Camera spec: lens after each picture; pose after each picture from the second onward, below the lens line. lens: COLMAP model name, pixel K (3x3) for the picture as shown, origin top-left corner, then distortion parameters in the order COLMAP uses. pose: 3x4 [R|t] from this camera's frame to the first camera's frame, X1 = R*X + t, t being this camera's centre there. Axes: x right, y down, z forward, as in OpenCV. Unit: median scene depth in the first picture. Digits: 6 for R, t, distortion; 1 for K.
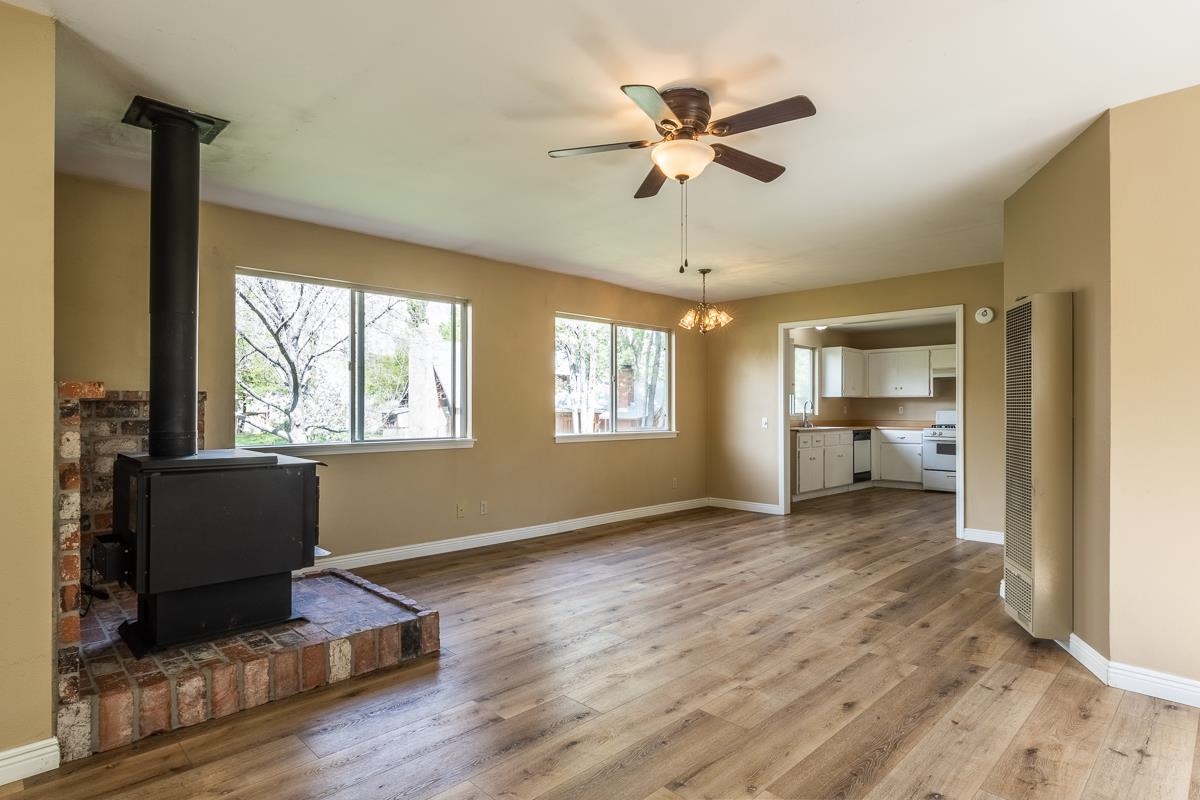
lens RADIAL K [[636.2, 0, 601.9], [0, 636.2, 407.4], [0, 0, 1]] dist [-0.001669, -0.000561]
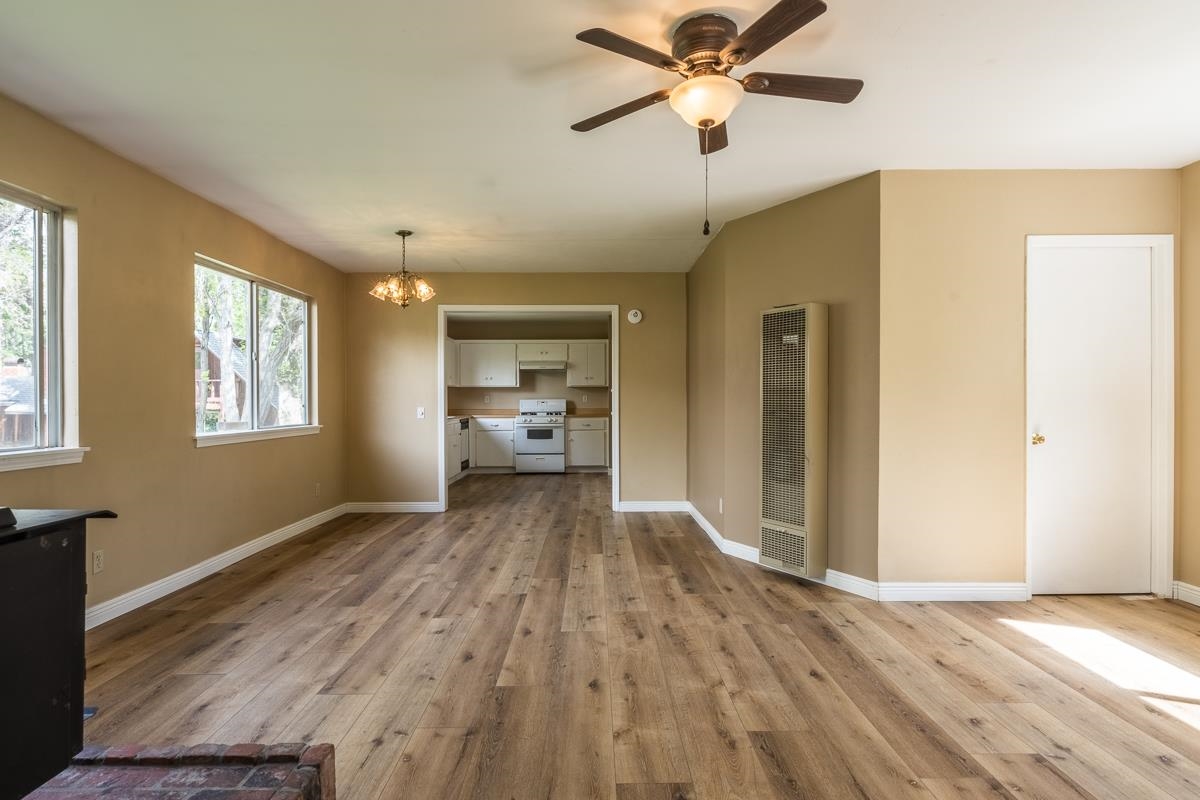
lens RADIAL K [[636.2, 0, 601.9], [0, 636.2, 407.4], [0, 0, 1]] dist [-0.001669, -0.000561]
pose [[0.695234, -0.011031, 0.718699, -0.352421], [0.000555, 0.999890, 0.014809, 0.004777], [-0.718783, -0.009897, 0.695164, 0.301182]]
